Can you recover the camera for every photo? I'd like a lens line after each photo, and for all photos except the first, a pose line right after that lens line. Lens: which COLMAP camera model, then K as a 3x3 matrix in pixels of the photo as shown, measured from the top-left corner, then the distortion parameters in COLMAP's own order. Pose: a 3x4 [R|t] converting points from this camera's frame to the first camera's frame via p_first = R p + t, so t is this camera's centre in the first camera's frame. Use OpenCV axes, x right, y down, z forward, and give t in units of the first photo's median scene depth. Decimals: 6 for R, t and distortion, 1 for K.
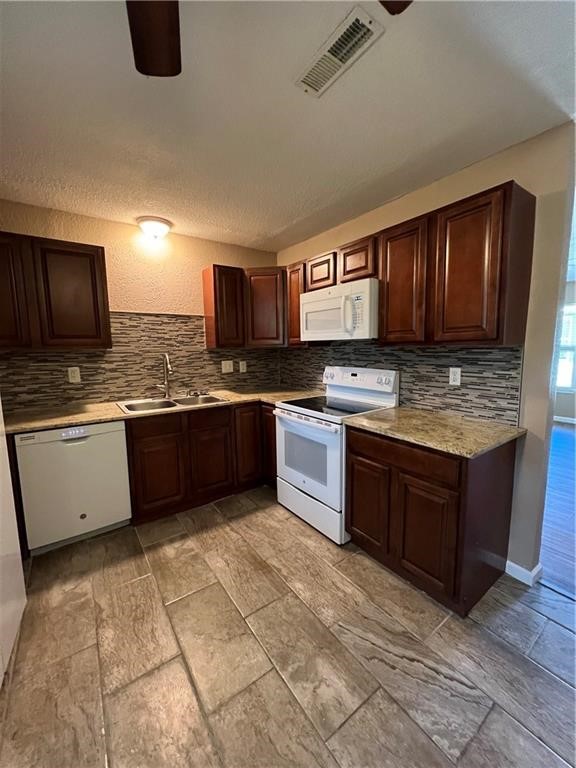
lens RADIAL K [[308.4, 0, 288.0], [0, 308.4, 384.0], [0, 0, 1]] dist [-0.002175, 0.000140]
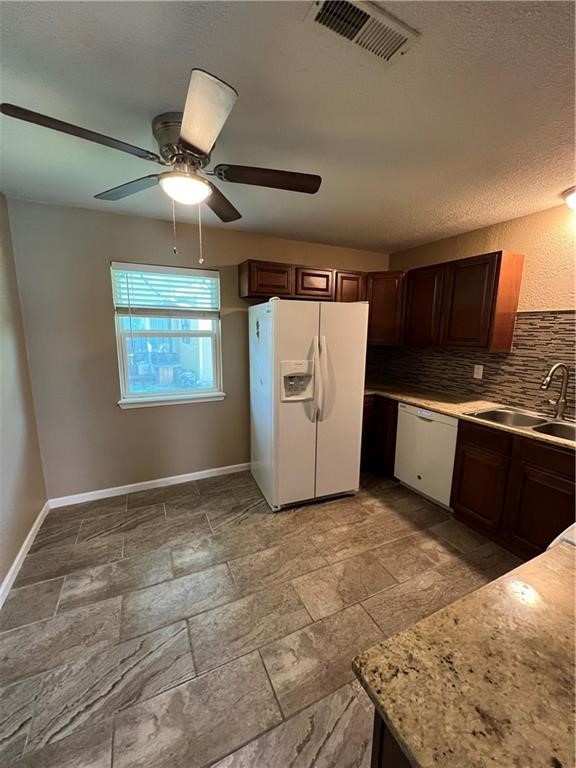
lens RADIAL K [[308.4, 0, 288.0], [0, 308.4, 384.0], [0, 0, 1]] dist [-0.002175, 0.000140]
pose [[-0.177565, 0.182654, -0.967010, 0.597374], [-0.130532, 0.969571, 0.207107, -0.145652], [0.975414, 0.163001, -0.148320, 0.559962]]
